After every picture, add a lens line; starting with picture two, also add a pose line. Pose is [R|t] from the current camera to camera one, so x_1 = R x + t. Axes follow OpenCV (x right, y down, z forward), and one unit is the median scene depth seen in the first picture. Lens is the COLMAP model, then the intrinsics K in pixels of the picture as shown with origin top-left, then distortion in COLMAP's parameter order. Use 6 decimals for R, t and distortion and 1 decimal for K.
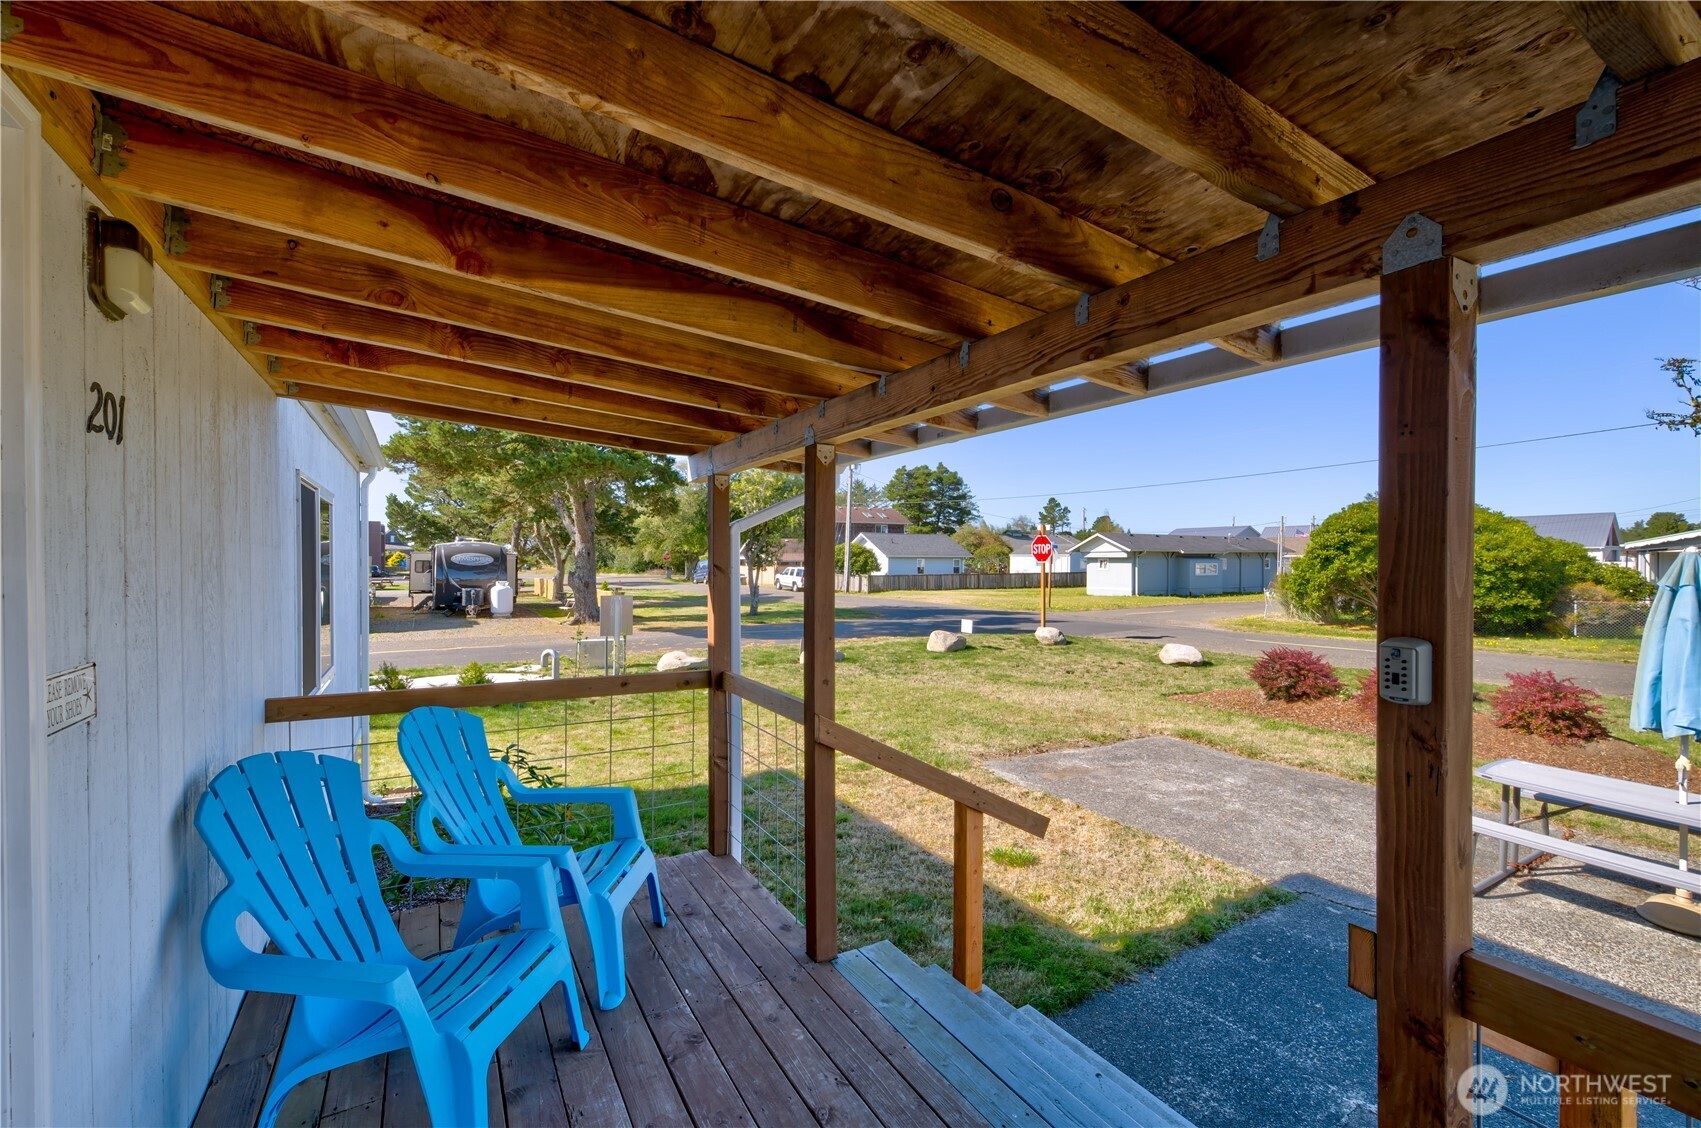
lens RADIAL K [[724.7, 0, 863.3], [0, 724.7, 566.3], [0, 0, 1]] dist [0.000499, -0.000204]
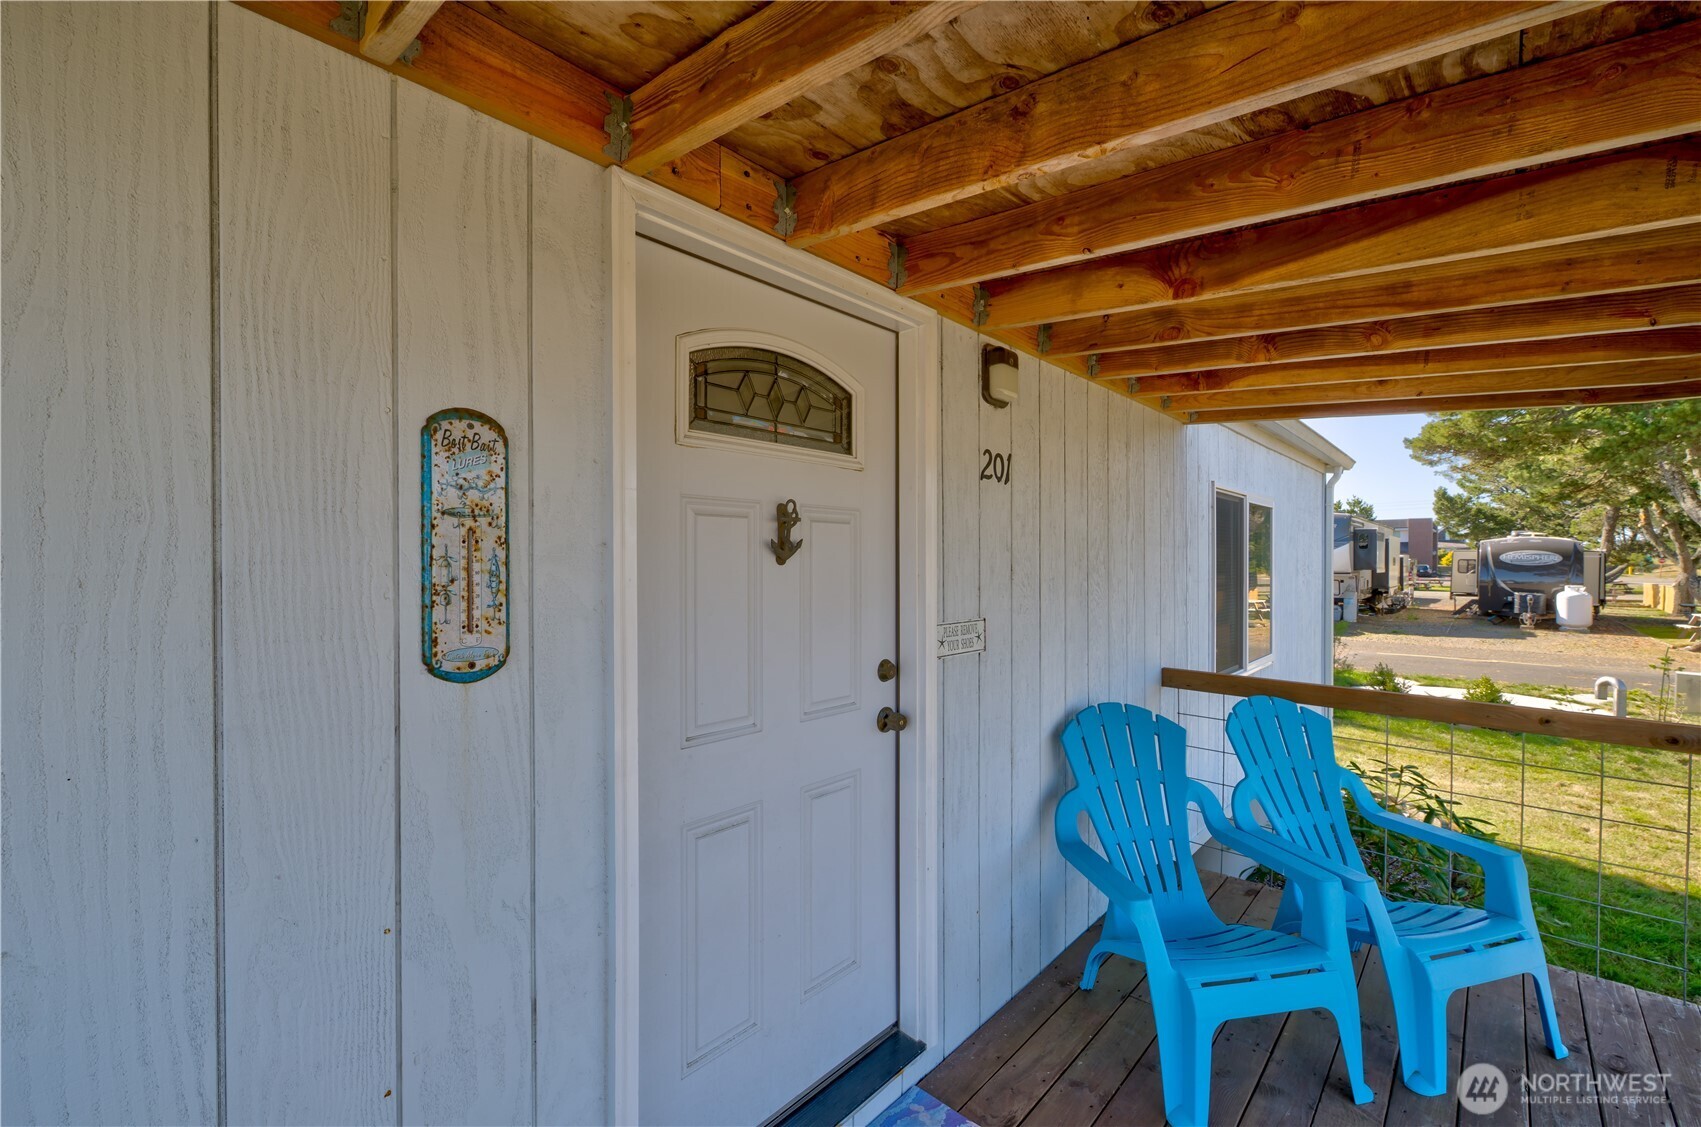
lens RADIAL K [[720.2, 0, 850.5], [0, 720.2, 563.5], [0, 0, 1]] dist [0.000598, -0.000067]
pose [[0.295889, 0.004753, -0.955210, 0.055900], [-0.007282, 0.999970, 0.002720, 0.000683], [0.955194, 0.006151, 0.295915, 0.028283]]
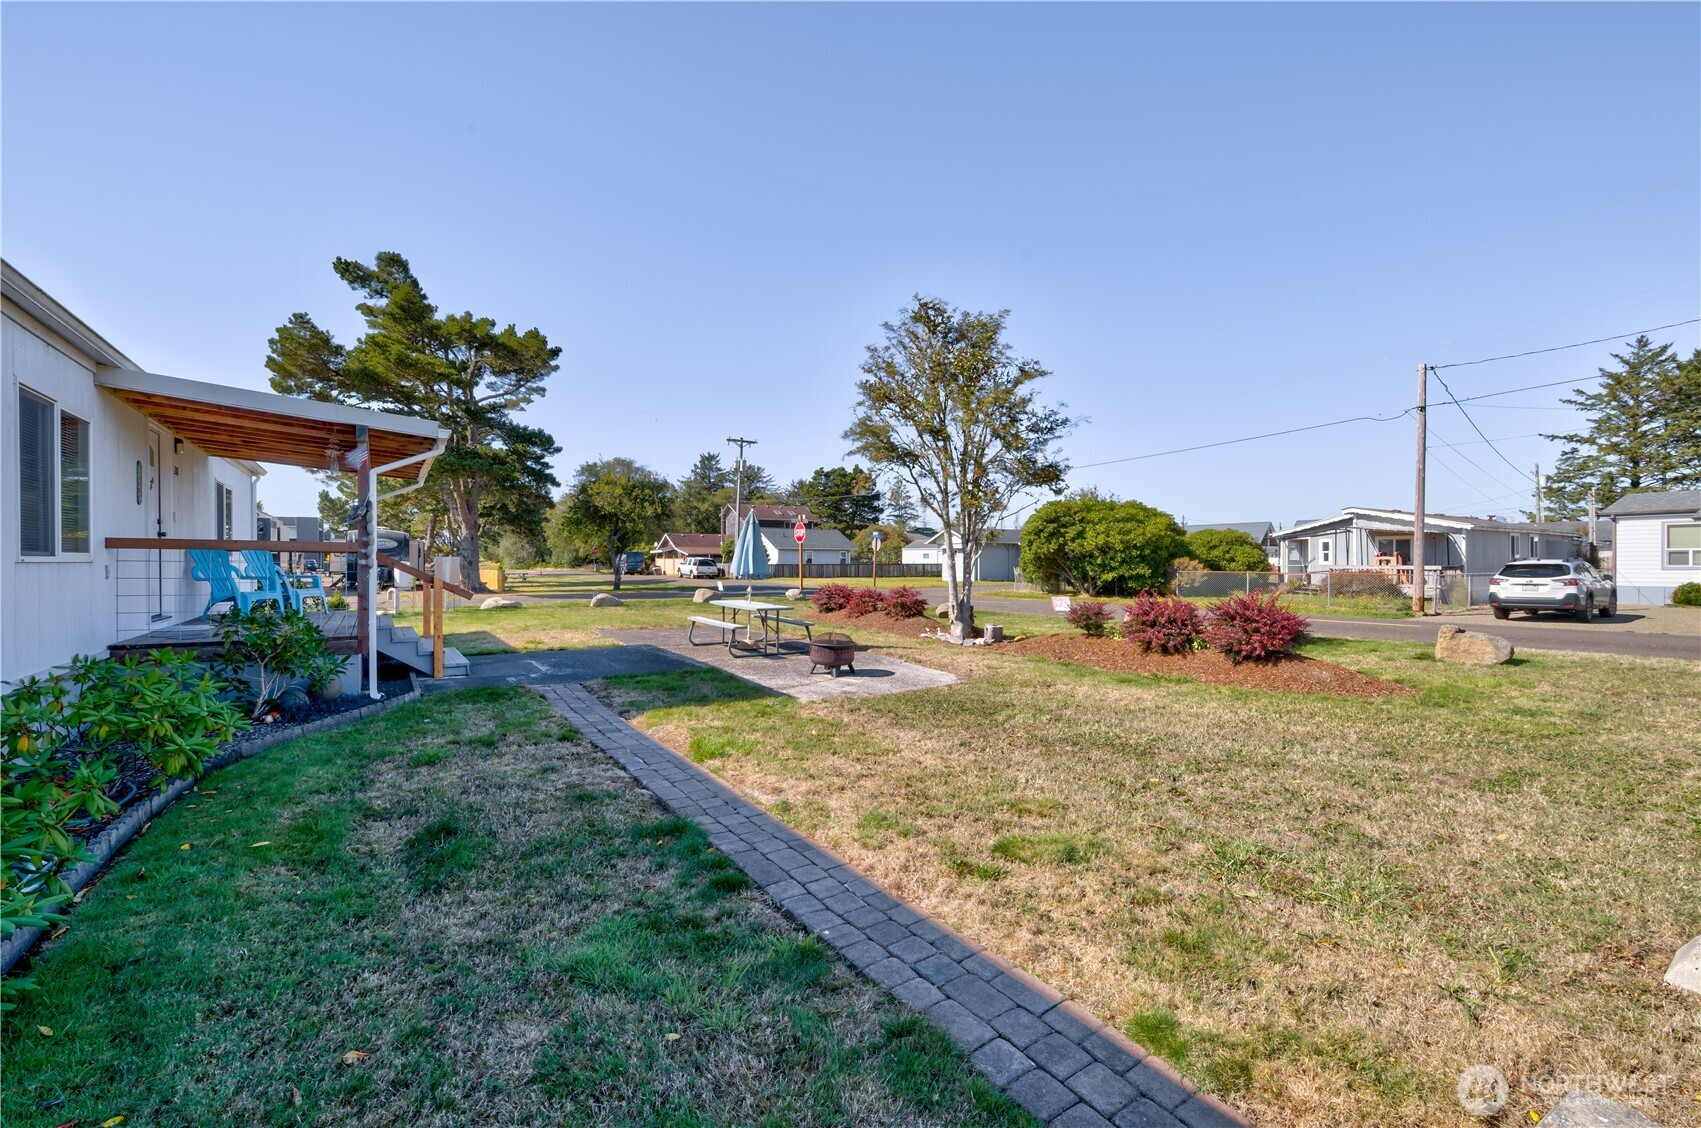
lens RADIAL K [[710.4, 0, 847.1], [0, 710.4, 571.6], [0, 0, 1]] dist [-0.000090, -0.000164]
pose [[0.998902, 0.000836, 0.046851, 0.550042], [-0.001267, 0.999957, 0.009156, 0.073169], [-0.046842, -0.009205, 0.998860, -0.669730]]
